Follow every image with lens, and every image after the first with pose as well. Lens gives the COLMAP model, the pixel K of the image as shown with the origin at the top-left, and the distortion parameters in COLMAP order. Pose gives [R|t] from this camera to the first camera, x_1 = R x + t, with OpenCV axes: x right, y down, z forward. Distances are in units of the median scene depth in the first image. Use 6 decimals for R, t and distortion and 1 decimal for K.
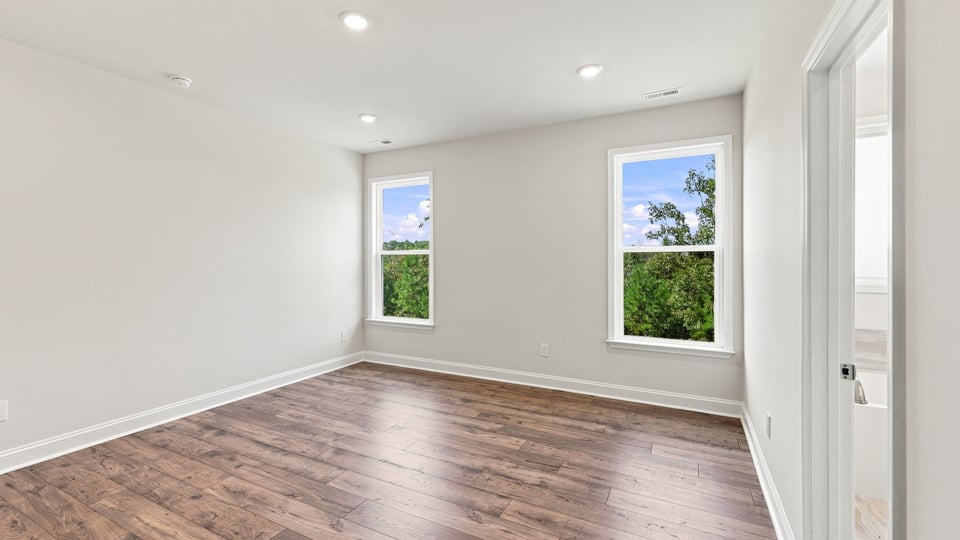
lens RADIAL K [[418.6, 0, 477.2], [0, 418.6, 269.5], [0, 0, 1]] dist [0.009739, -0.000282]
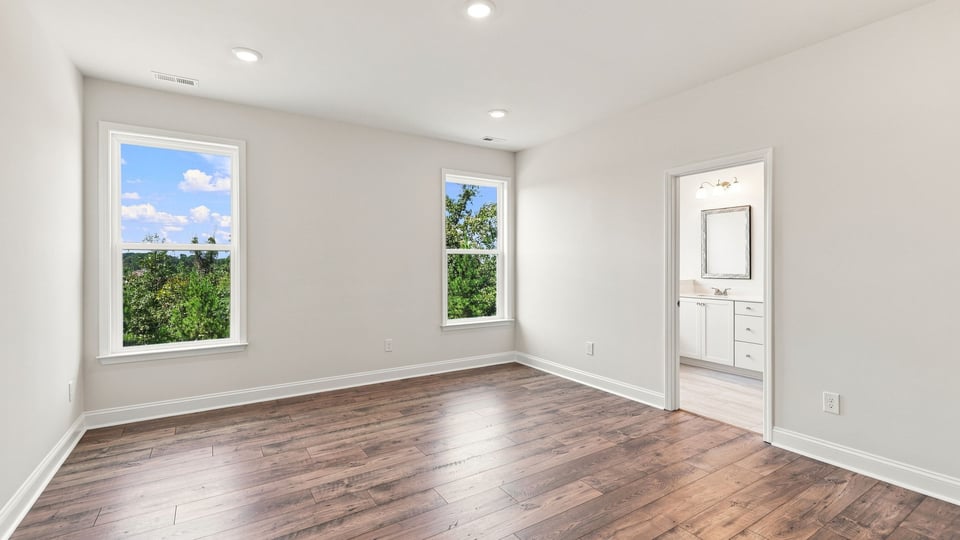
lens RADIAL K [[418.6, 0, 479.1], [0, 418.6, 268.8], [0, 0, 1]] dist [0.009739, -0.000282]
pose [[0.491593, -0.009466, 0.870774, -0.699864], [0.023823, 0.999713, -0.002582, 0.011913], [-0.870499, 0.022014, 0.491677, 0.316987]]
